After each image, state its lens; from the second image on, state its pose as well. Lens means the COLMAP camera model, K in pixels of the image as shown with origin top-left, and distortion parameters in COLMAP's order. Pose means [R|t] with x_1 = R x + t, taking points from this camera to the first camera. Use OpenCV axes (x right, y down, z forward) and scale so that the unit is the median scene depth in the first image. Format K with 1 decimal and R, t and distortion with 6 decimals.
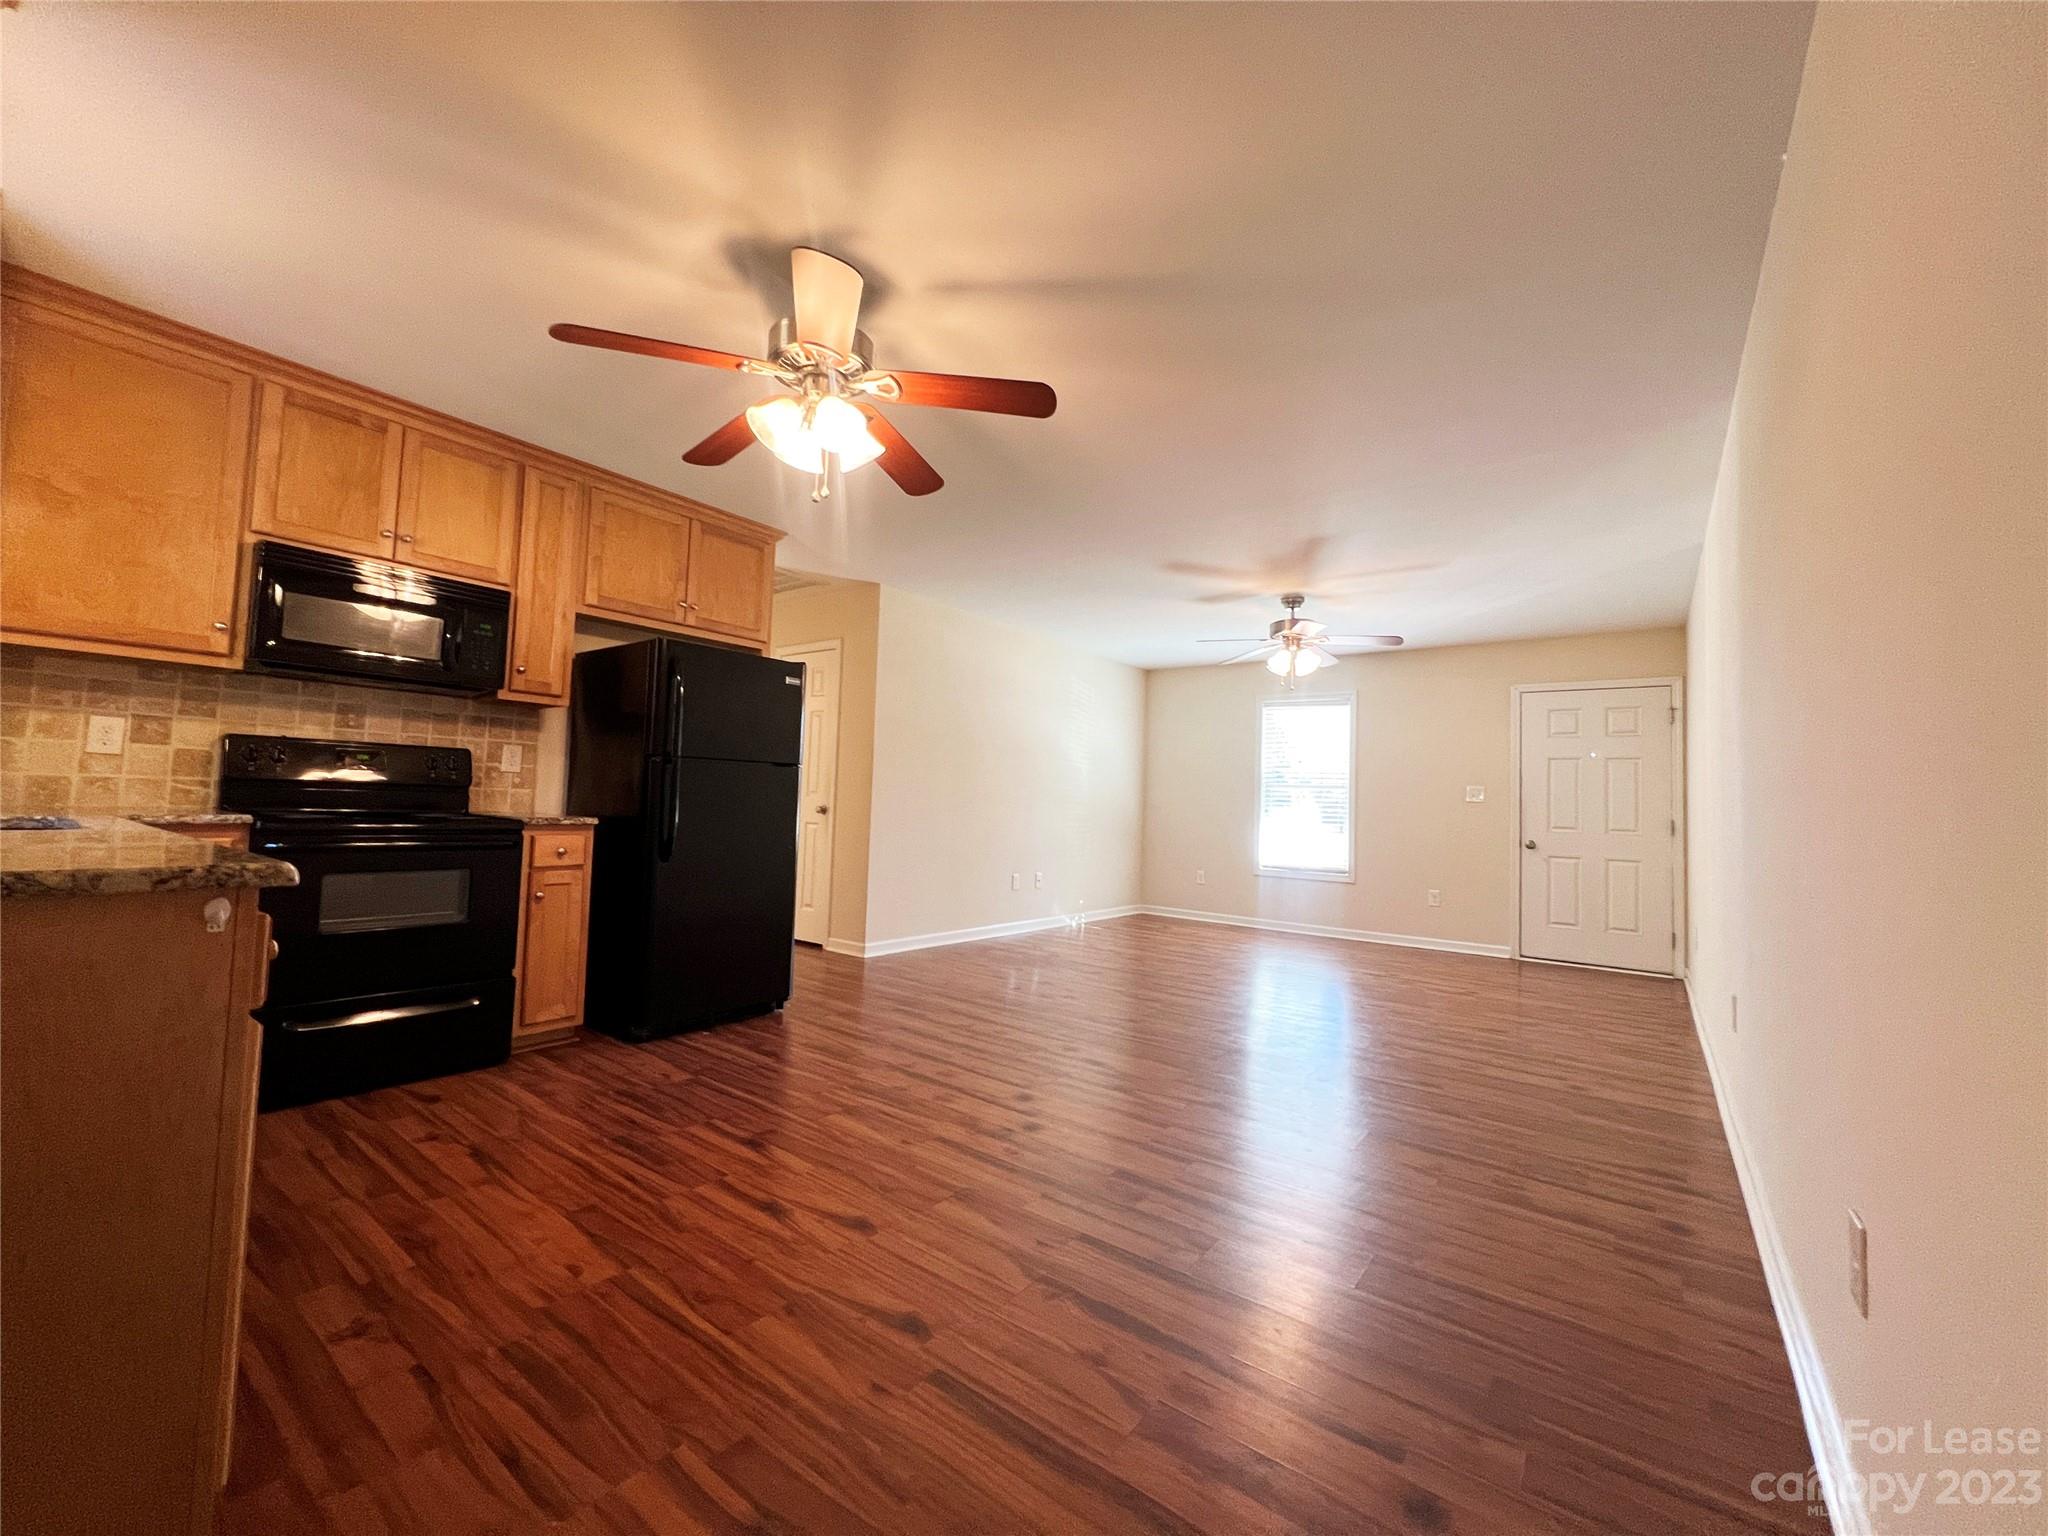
lens RADIAL K [[816.5, 0, 1018.9], [0, 816.5, 759.4], [0, 0, 1]] dist [0.000194, 0.000093]
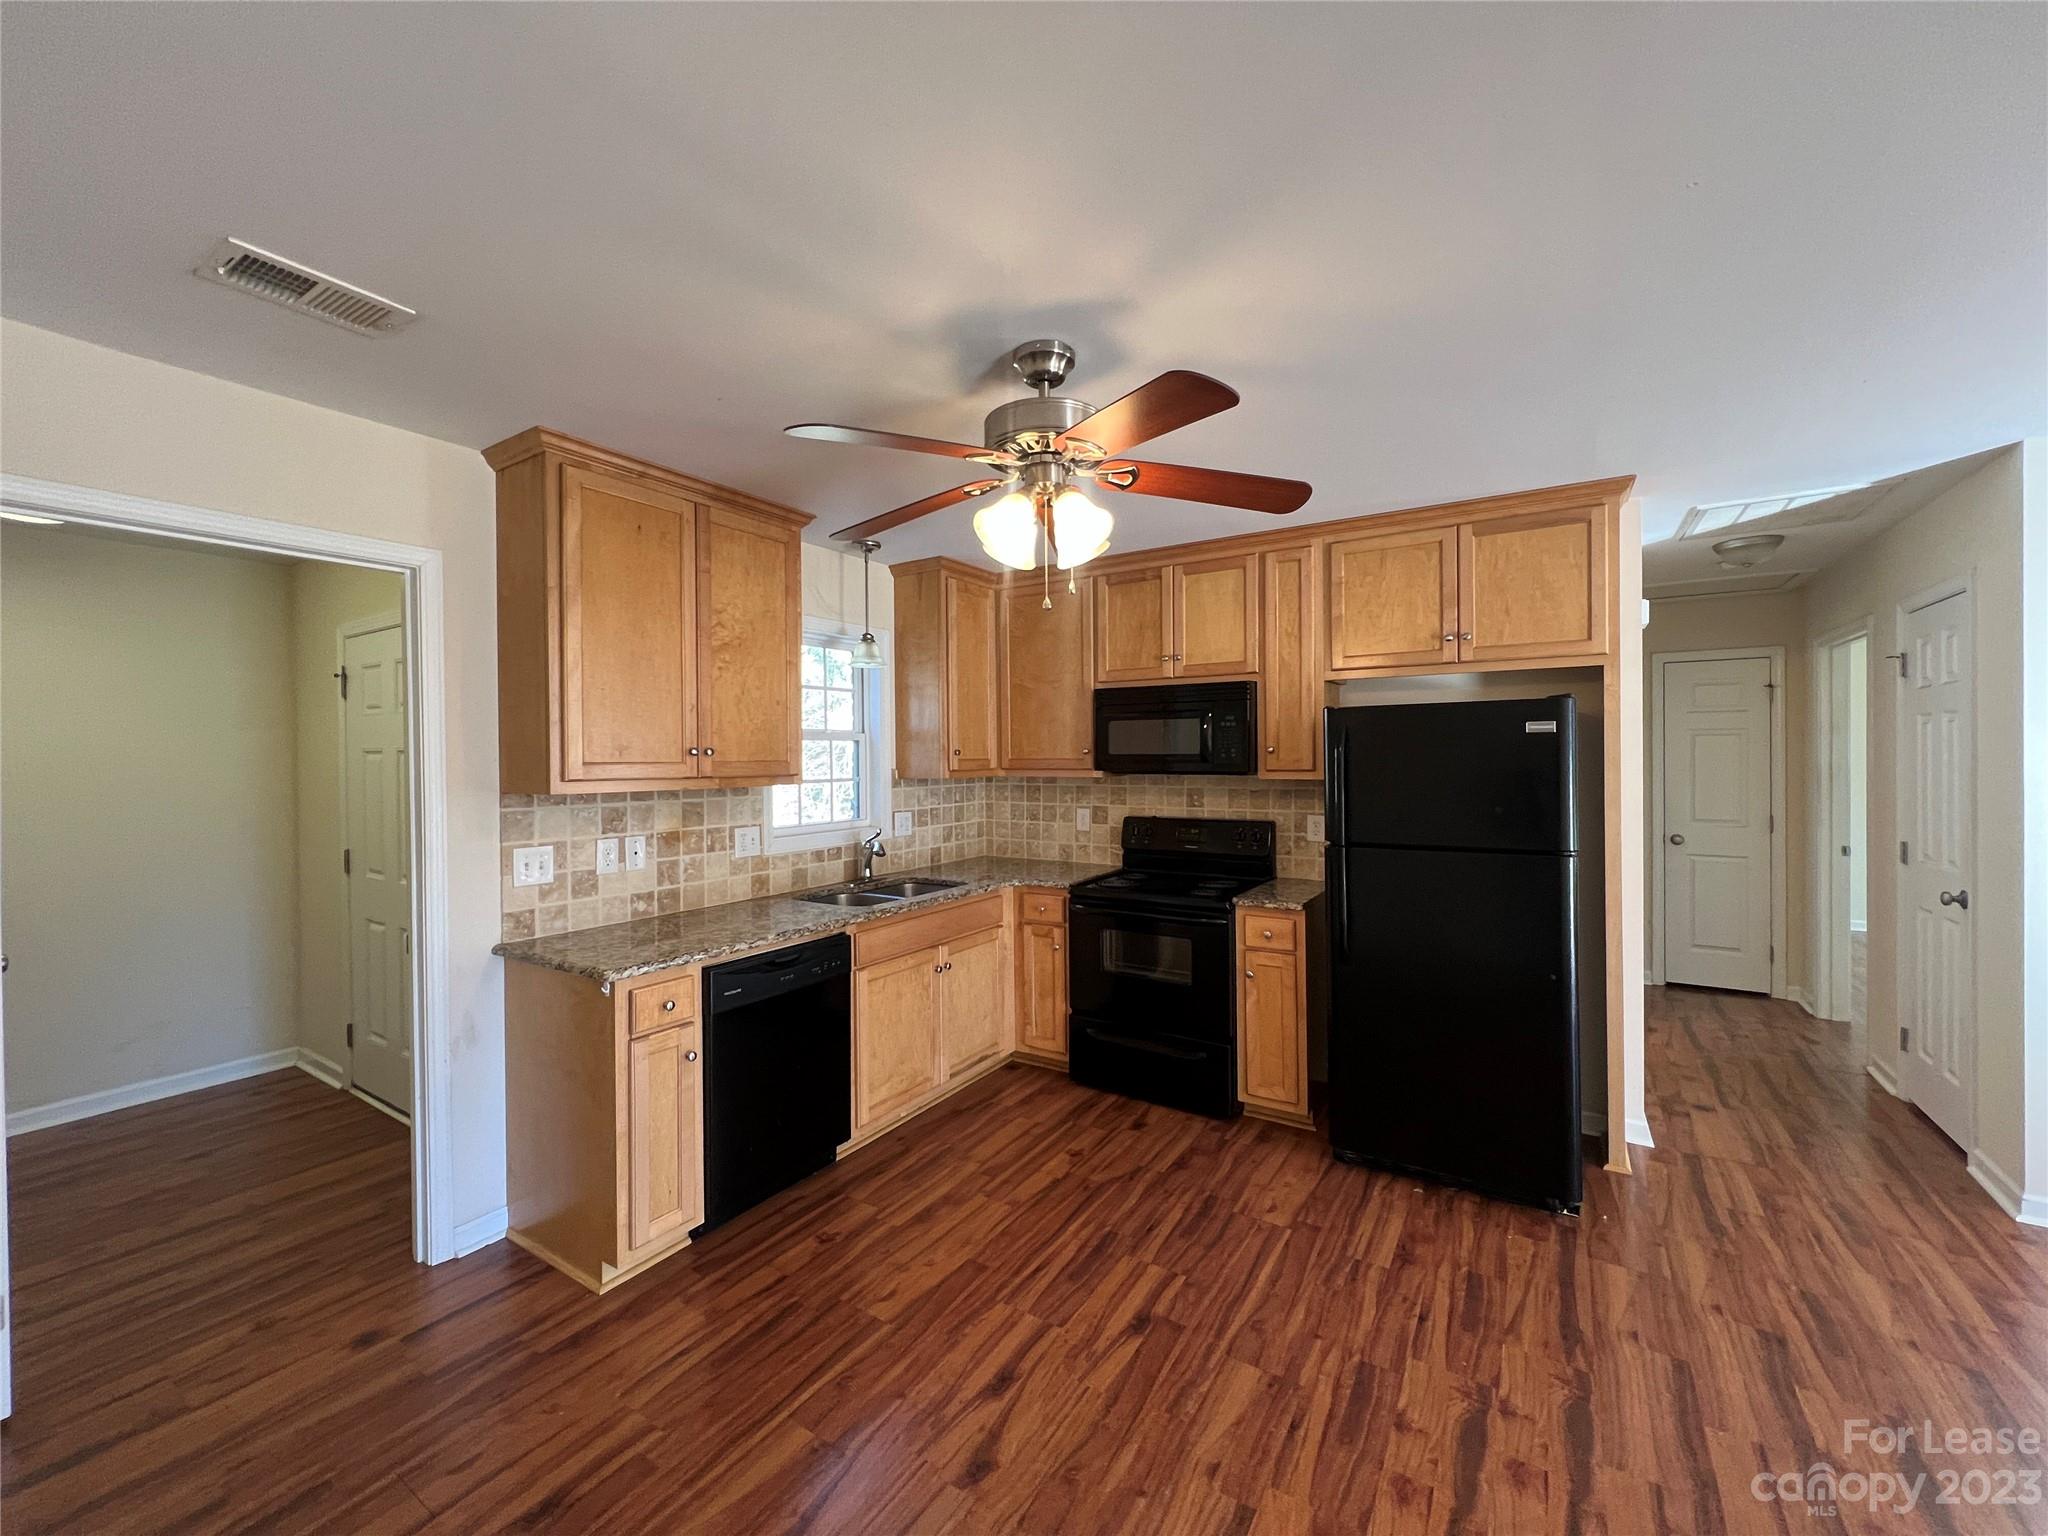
lens RADIAL K [[819.3, 0, 1023.7], [0, 819.3, 763.6], [0, 0, 1]] dist [-0.000592, -0.000043]
pose [[0.076091, -0.026861, -0.996739, 0.491637], [0.063146, 0.997760, -0.022068, -0.108016], [0.995099, -0.061261, 0.077617, 0.726490]]
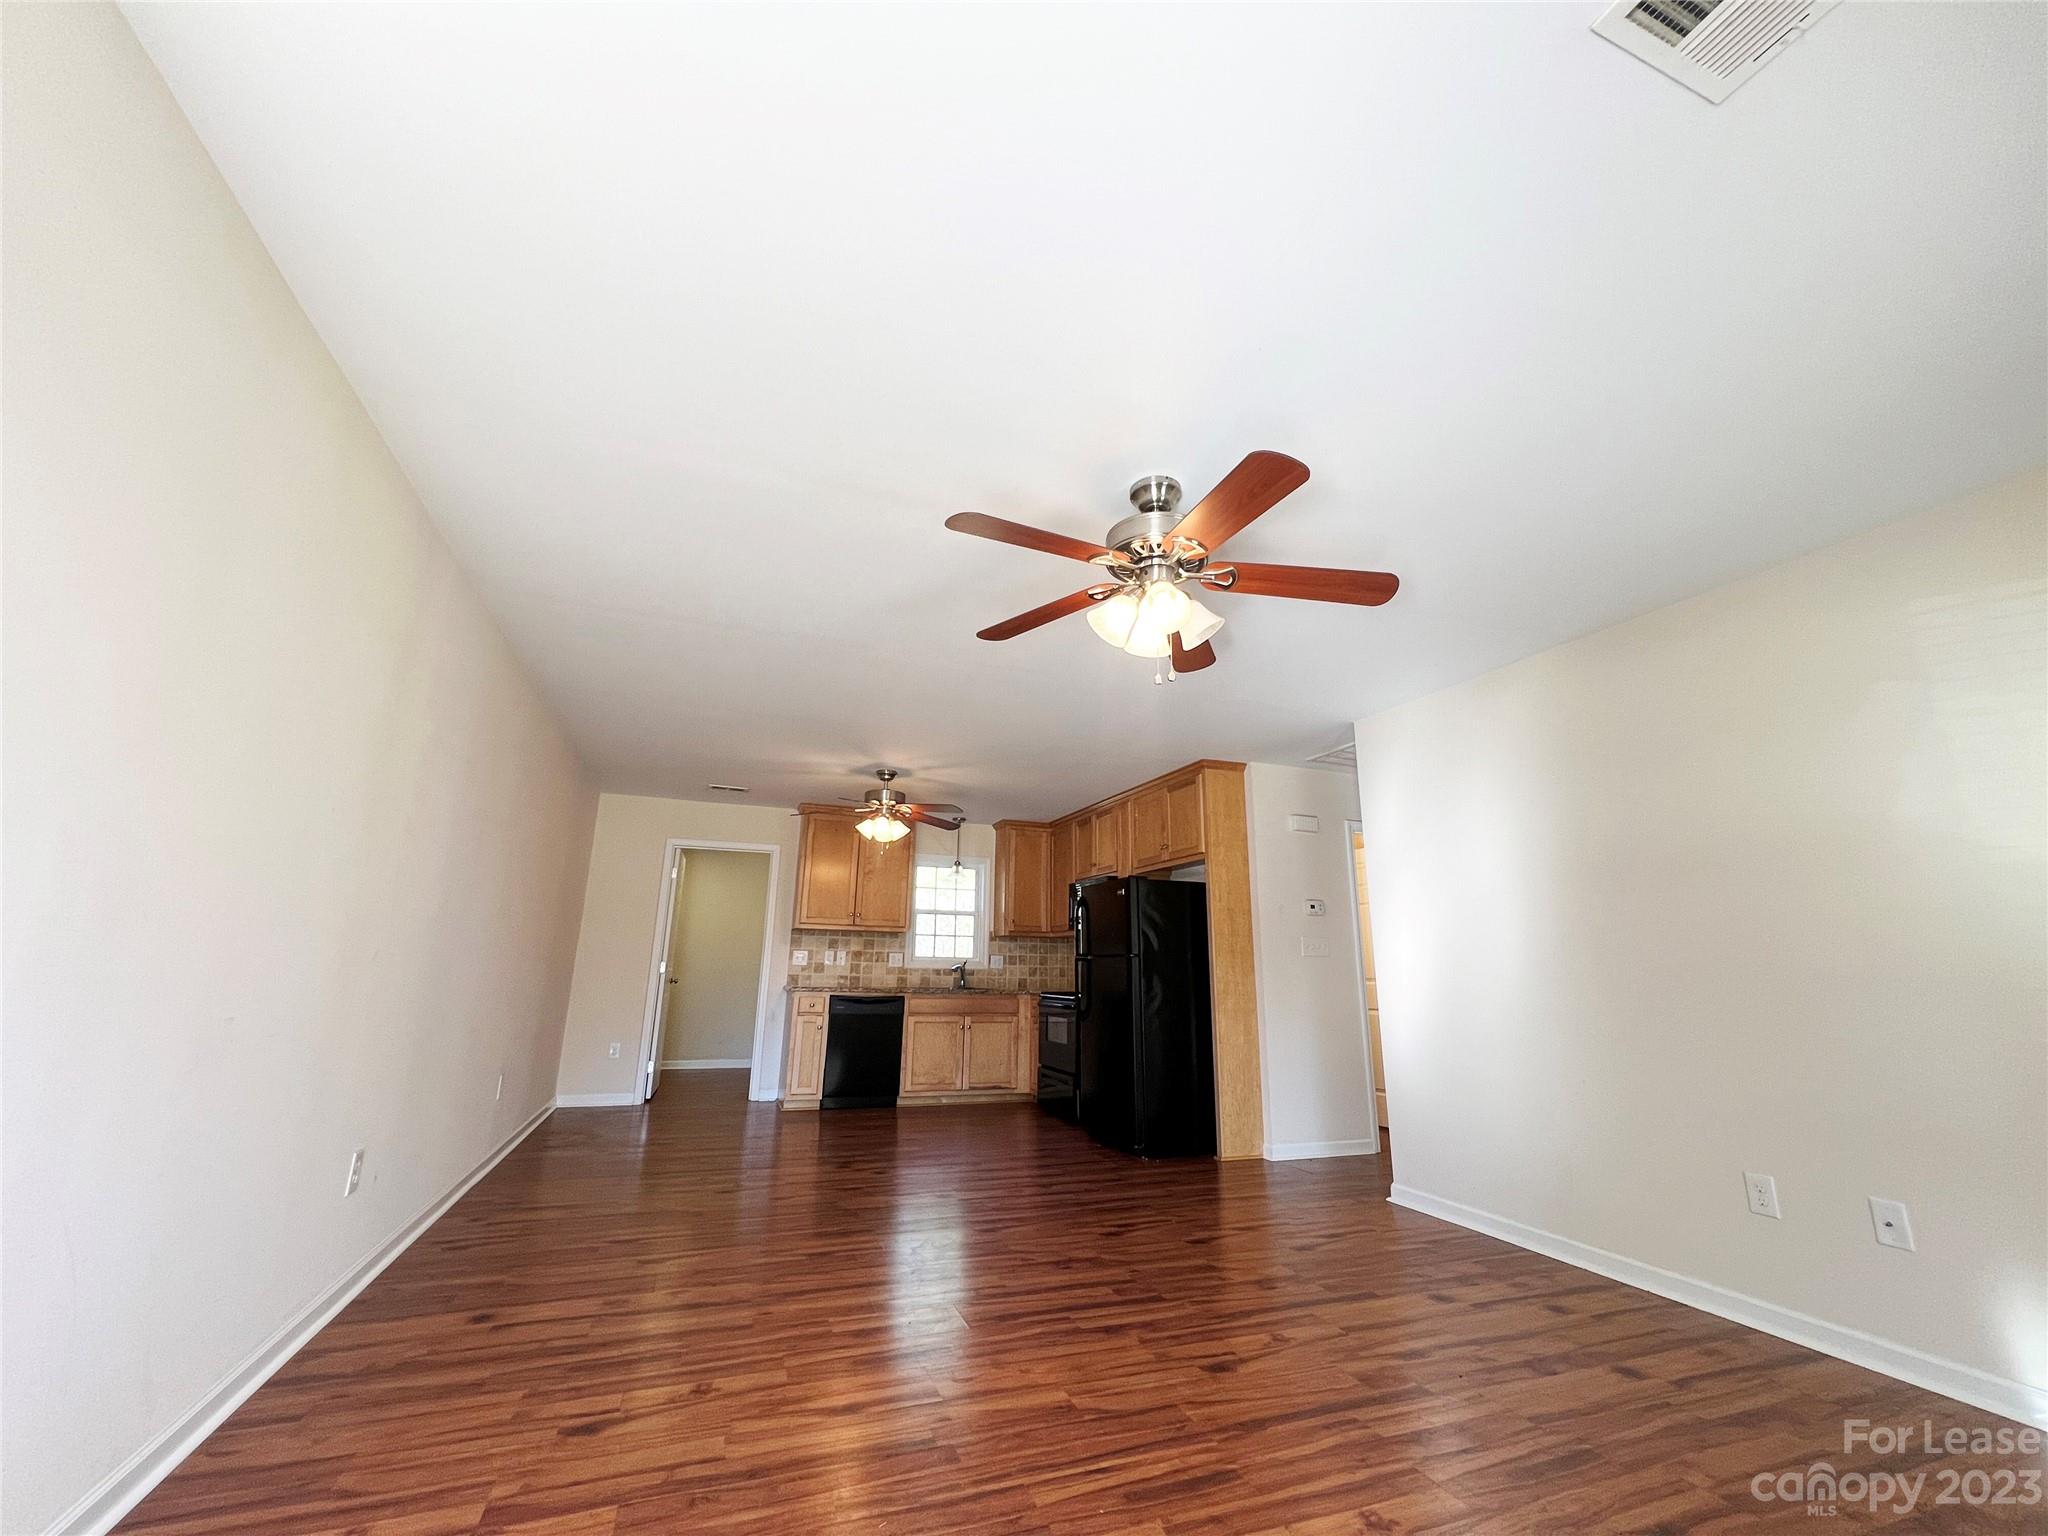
lens RADIAL K [[816.5, 0, 1018.9], [0, 816.5, 759.4], [0, 0, 1]] dist [0.000194, 0.000093]
pose [[-0.531689, -0.257347, -0.806895, 1.337807], [0.008449, 0.951059, -0.308893, 0.154899], [0.846897, -0.171053, -0.503493, 2.177280]]
